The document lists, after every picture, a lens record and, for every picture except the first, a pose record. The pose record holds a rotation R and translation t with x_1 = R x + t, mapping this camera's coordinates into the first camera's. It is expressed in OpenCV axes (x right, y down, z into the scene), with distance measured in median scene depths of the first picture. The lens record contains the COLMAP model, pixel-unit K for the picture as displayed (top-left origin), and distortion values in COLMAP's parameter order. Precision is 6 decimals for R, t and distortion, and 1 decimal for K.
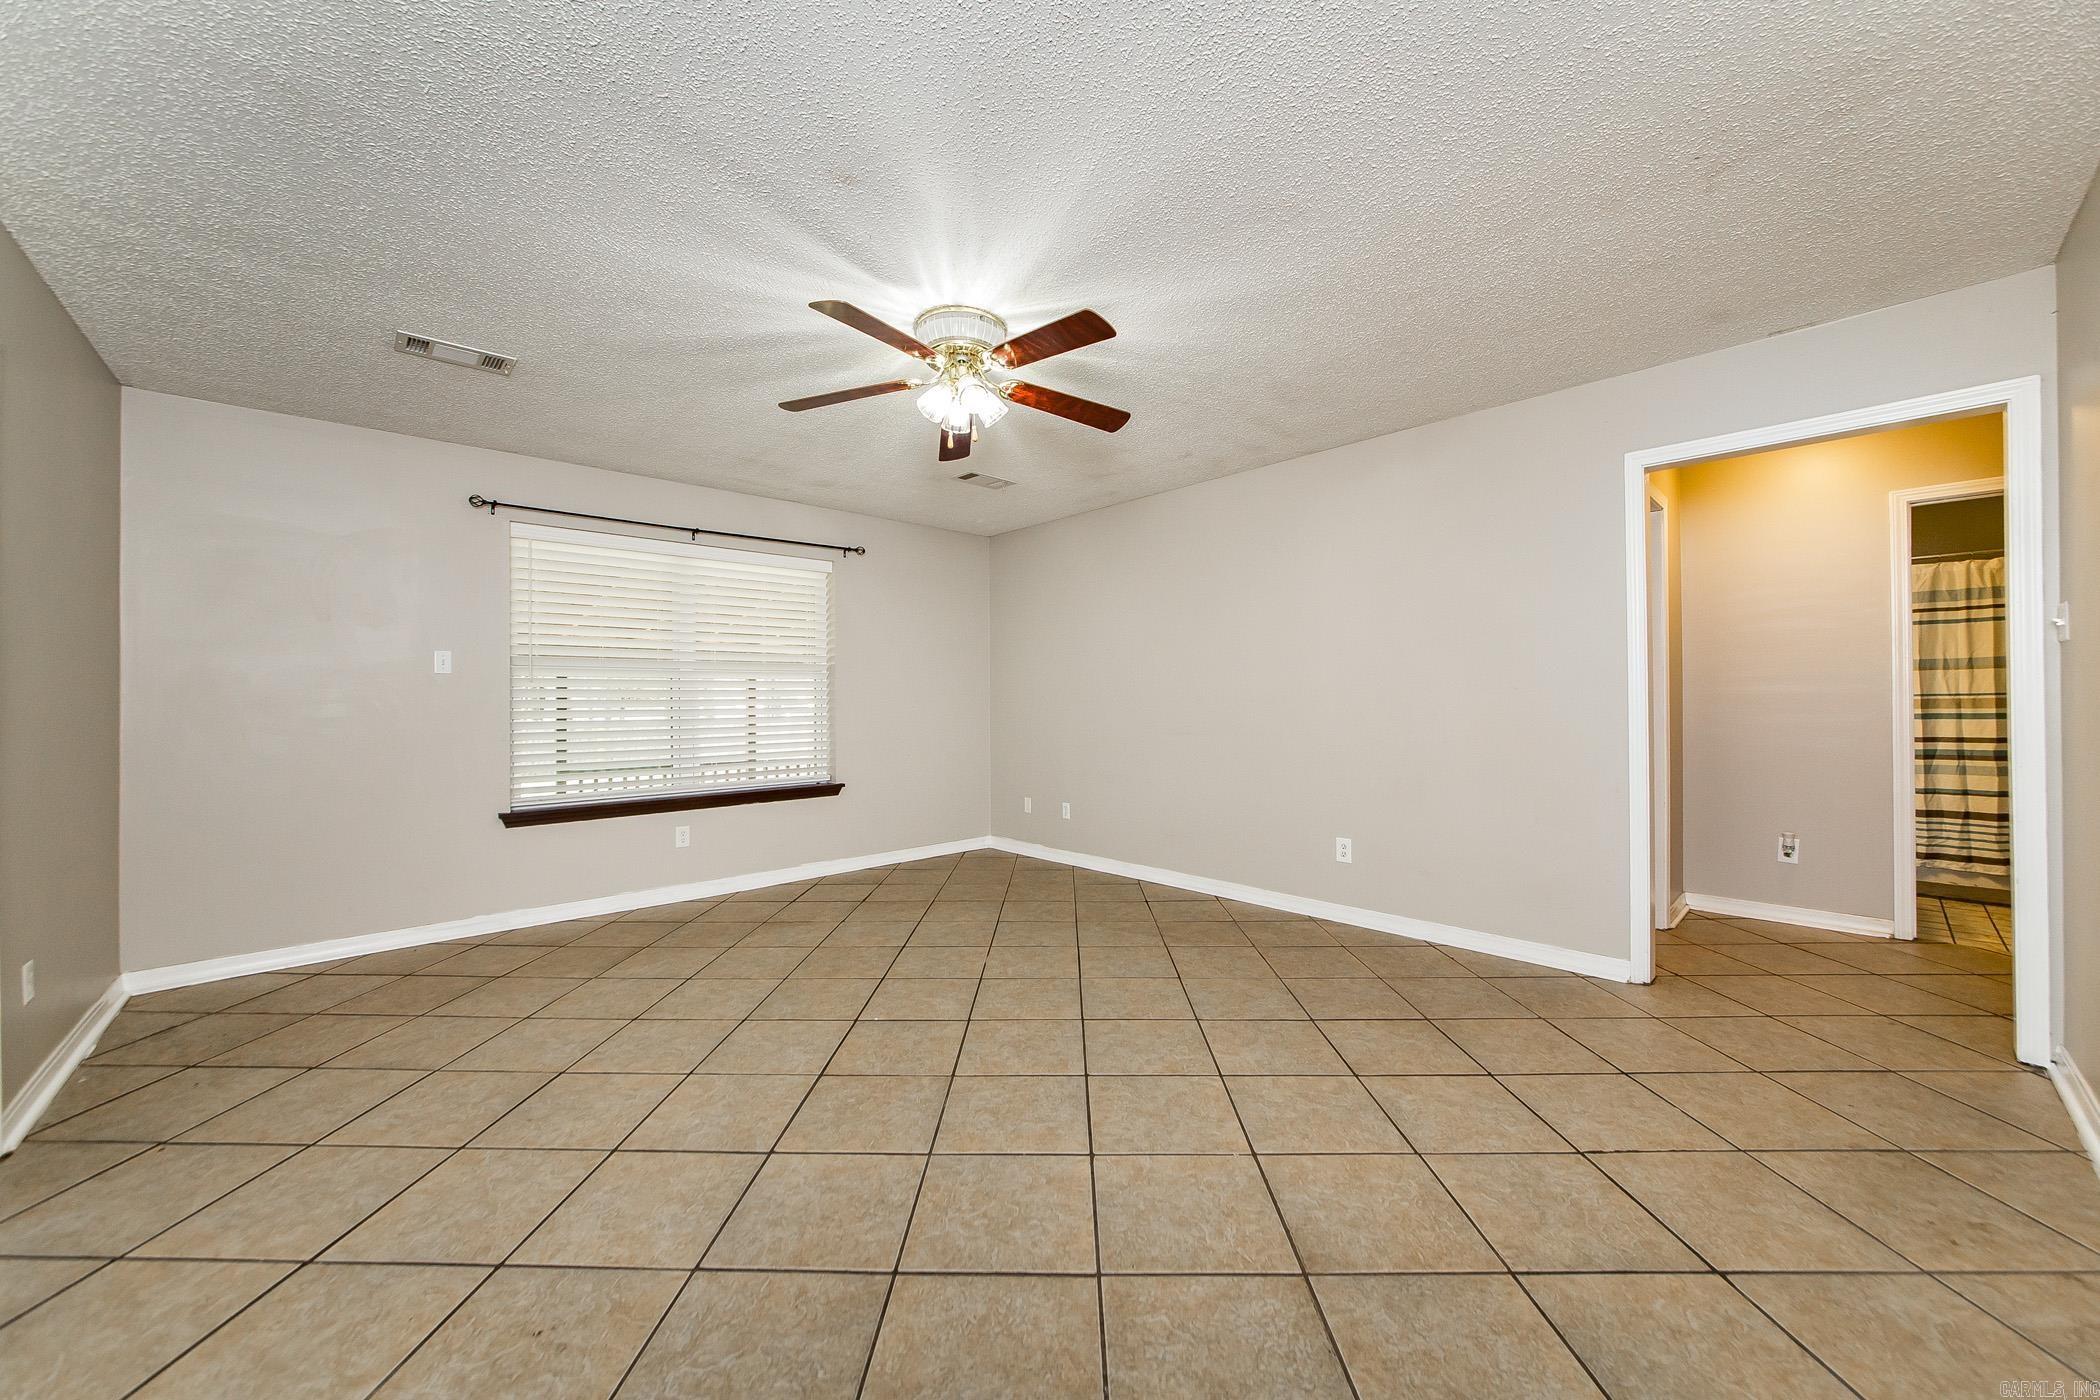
lens RADIAL K [[766.2, 0, 1046.4], [0, 766.2, 696.3], [0, 0, 1]] dist [-0.009943, -0.000199]
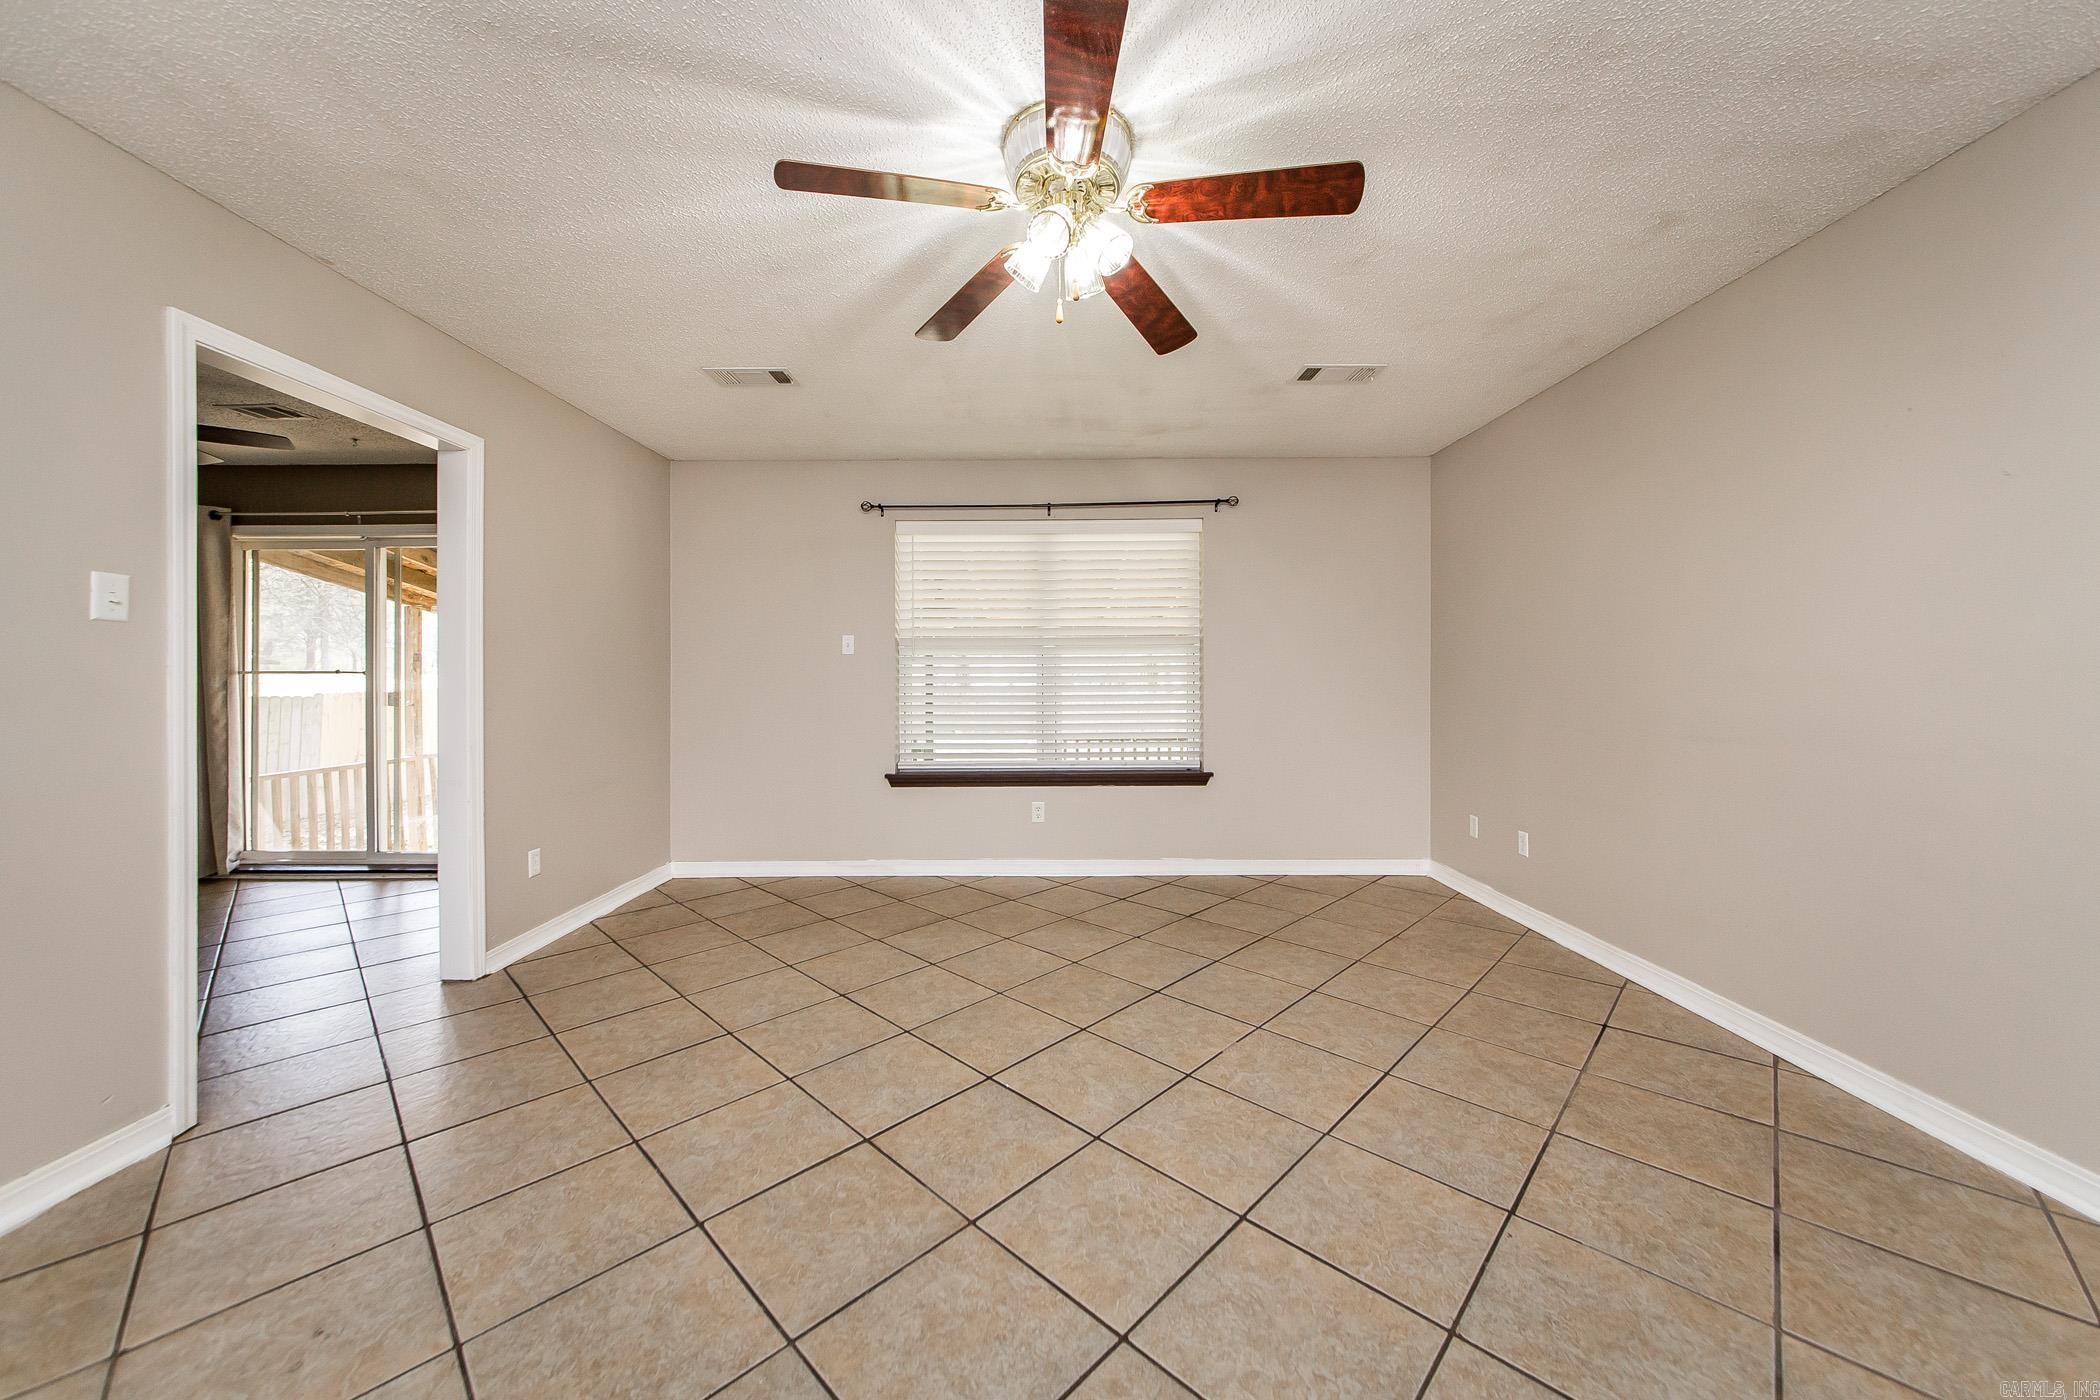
lens RADIAL K [[748.7, 0, 1046.5], [0, 748.7, 679.4], [0, 0, 1]] dist [0.001202, -0.000169]
pose [[0.728581, 0.006202, -0.684932, 0.260173], [0.001542, 0.999942, 0.010695, -0.002302], [0.684958, -0.008848, 0.728529, 0.369437]]
